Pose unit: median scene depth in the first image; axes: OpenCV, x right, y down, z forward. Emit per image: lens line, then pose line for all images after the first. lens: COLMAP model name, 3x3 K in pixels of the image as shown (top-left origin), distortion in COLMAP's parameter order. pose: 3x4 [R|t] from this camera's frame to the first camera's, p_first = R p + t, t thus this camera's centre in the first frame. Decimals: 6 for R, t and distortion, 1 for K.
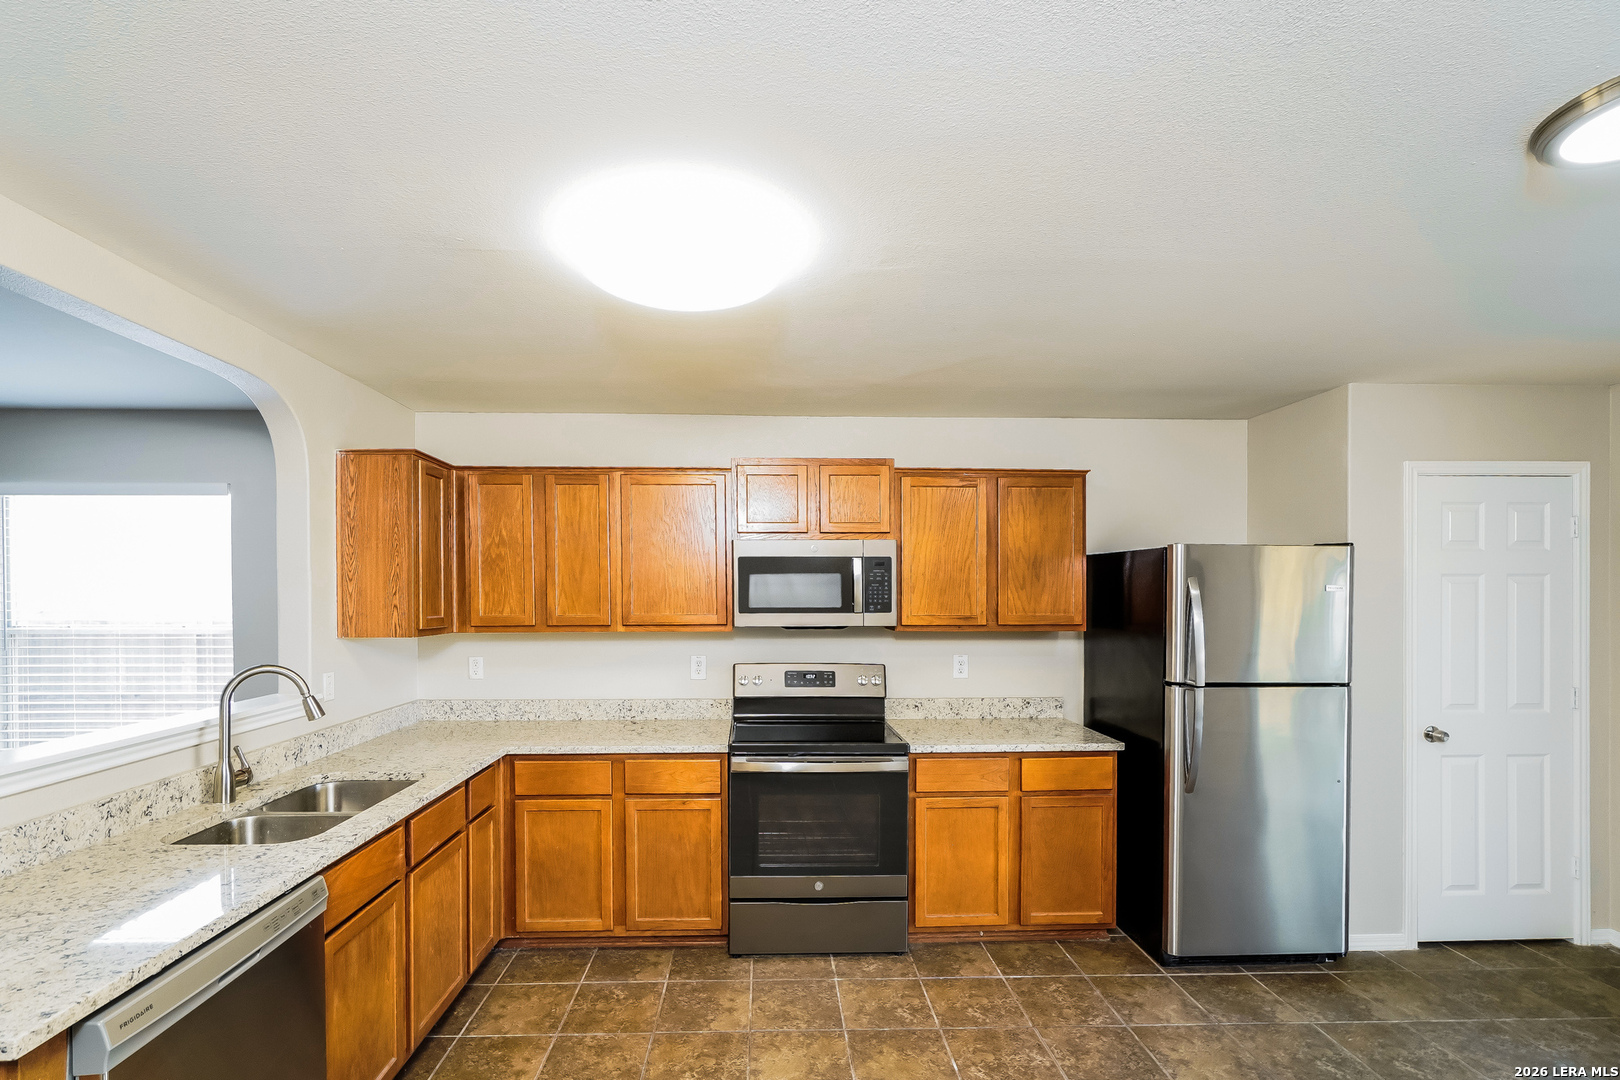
lens RADIAL K [[717.2, 0, 781.6], [0, 717.2, 579.6], [0, 0, 1]] dist [-0.014122, 0.009194]
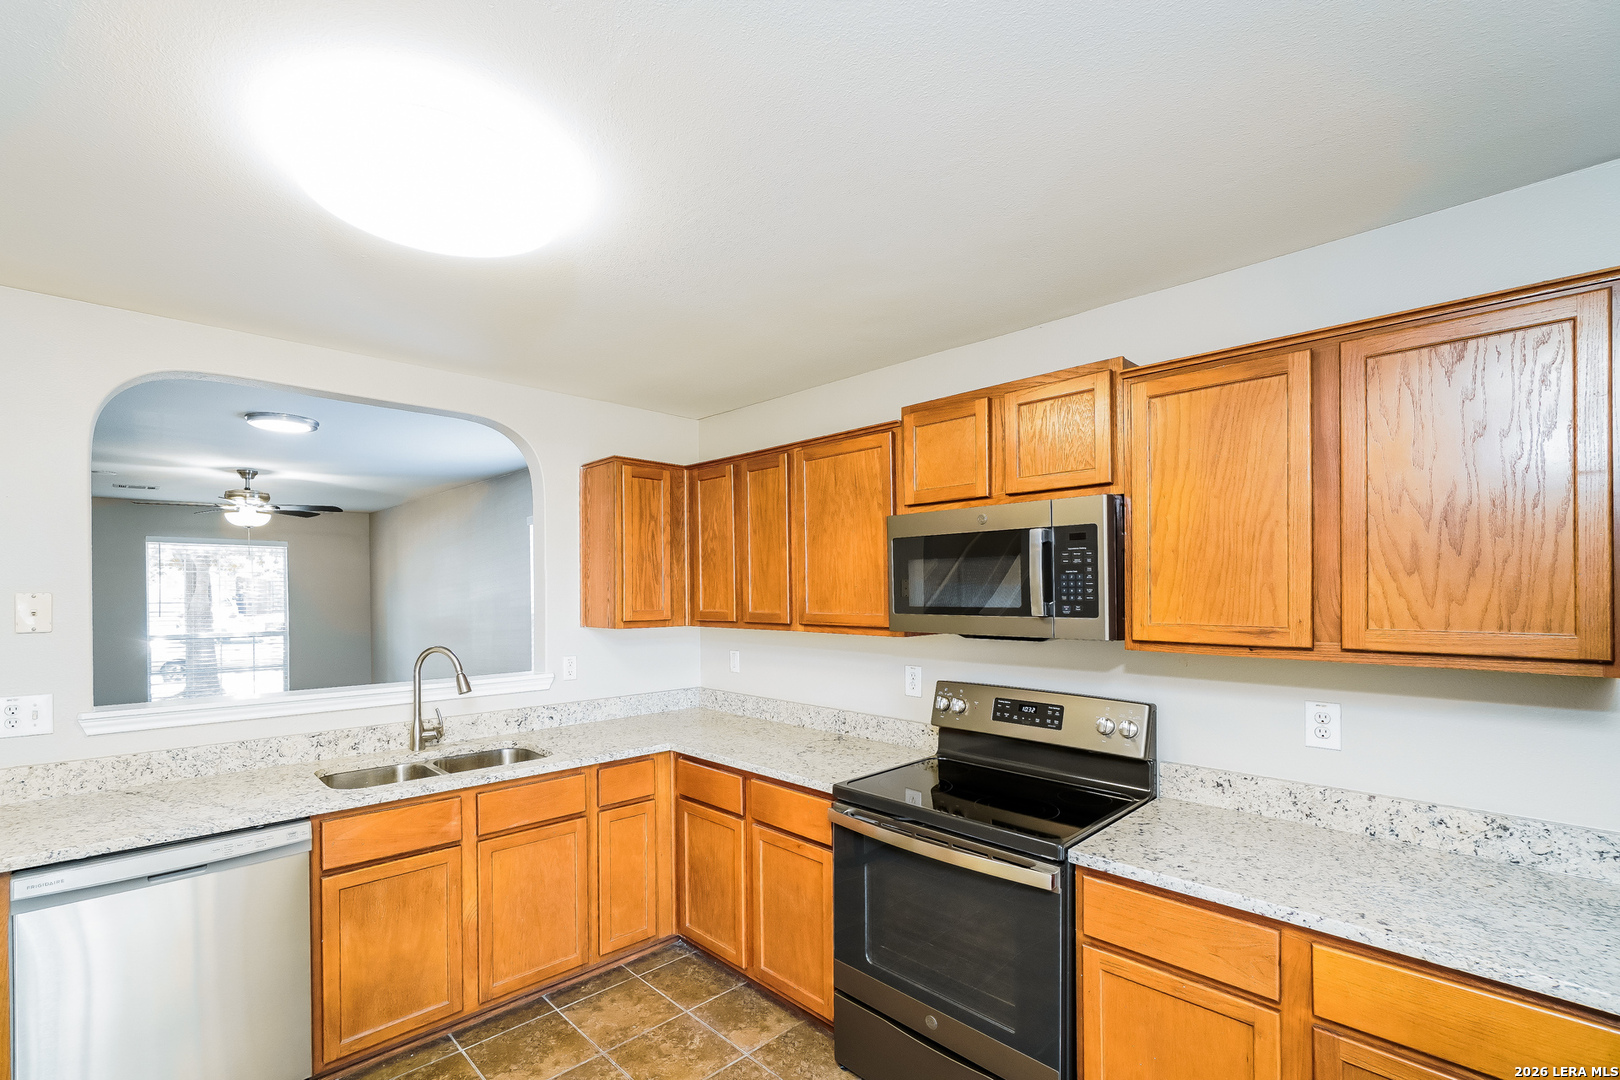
lens RADIAL K [[717.2, 0, 781.6], [0, 717.2, 579.6], [0, 0, 1]] dist [-0.014122, 0.009194]
pose [[0.670407, -0.012872, -0.741882, 0.416128], [0.018977, 0.999820, -0.000199, 0.009684], [0.741751, -0.013946, 0.670530, 0.409518]]
